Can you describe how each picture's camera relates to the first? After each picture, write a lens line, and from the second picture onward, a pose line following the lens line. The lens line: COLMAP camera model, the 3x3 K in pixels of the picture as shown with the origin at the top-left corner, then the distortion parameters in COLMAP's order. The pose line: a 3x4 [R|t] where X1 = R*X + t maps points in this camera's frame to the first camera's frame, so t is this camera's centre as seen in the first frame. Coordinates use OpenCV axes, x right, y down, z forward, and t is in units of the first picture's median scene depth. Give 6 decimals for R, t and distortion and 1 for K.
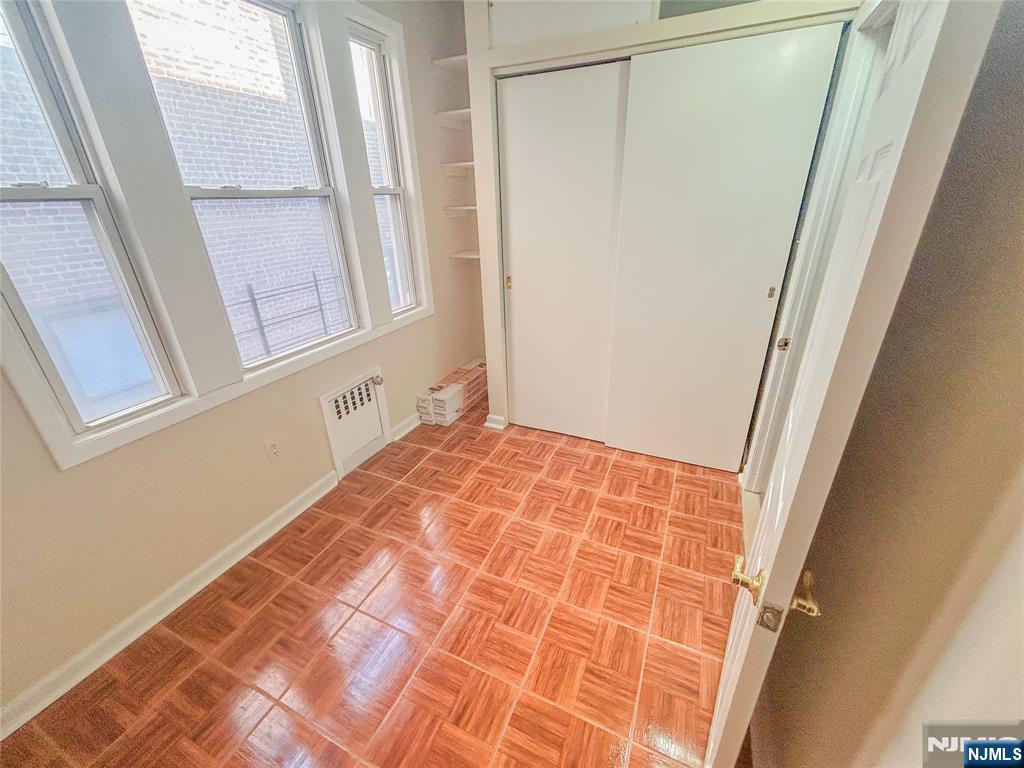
lens RADIAL K [[412.3, 0, 513.7], [0, 412.3, 382.2], [0, 0, 1]] dist [-0.005721, 0.003841]
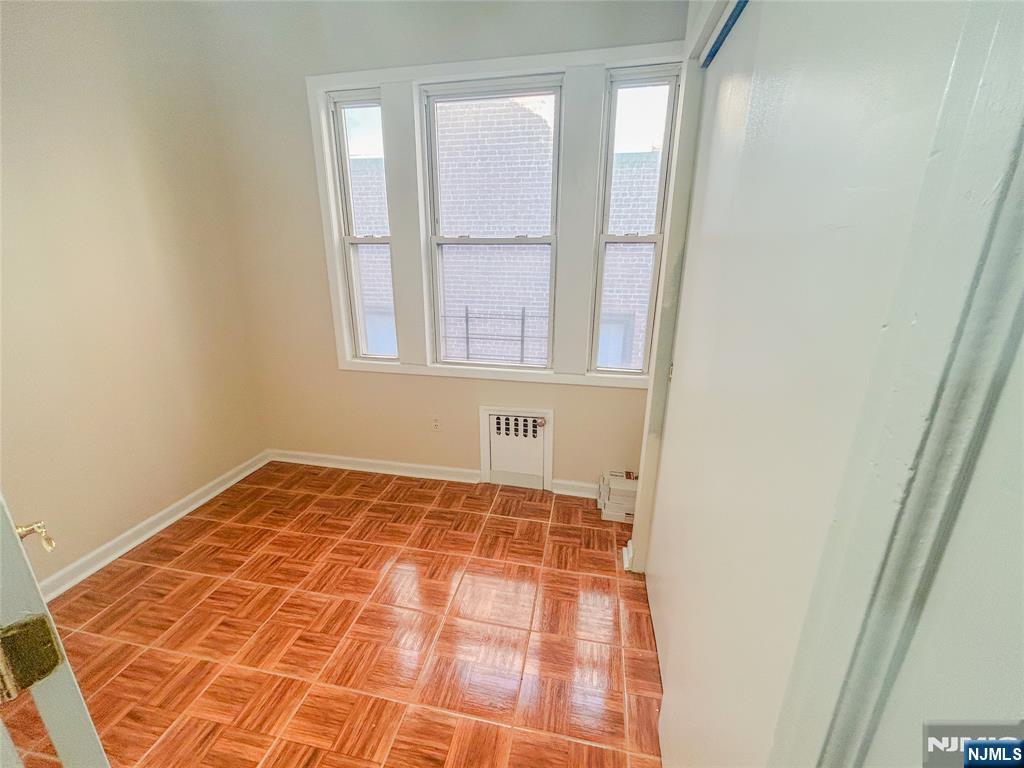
lens RADIAL K [[412.3, 0, 513.7], [0, 412.3, 382.2], [0, 0, 1]] dist [-0.005721, 0.003841]
pose [[0.232720, 0.312181, -0.921078, 0.599149], [-0.411182, 0.889854, 0.197709, -0.287607], [0.881346, 0.332720, 0.335450, 0.639577]]
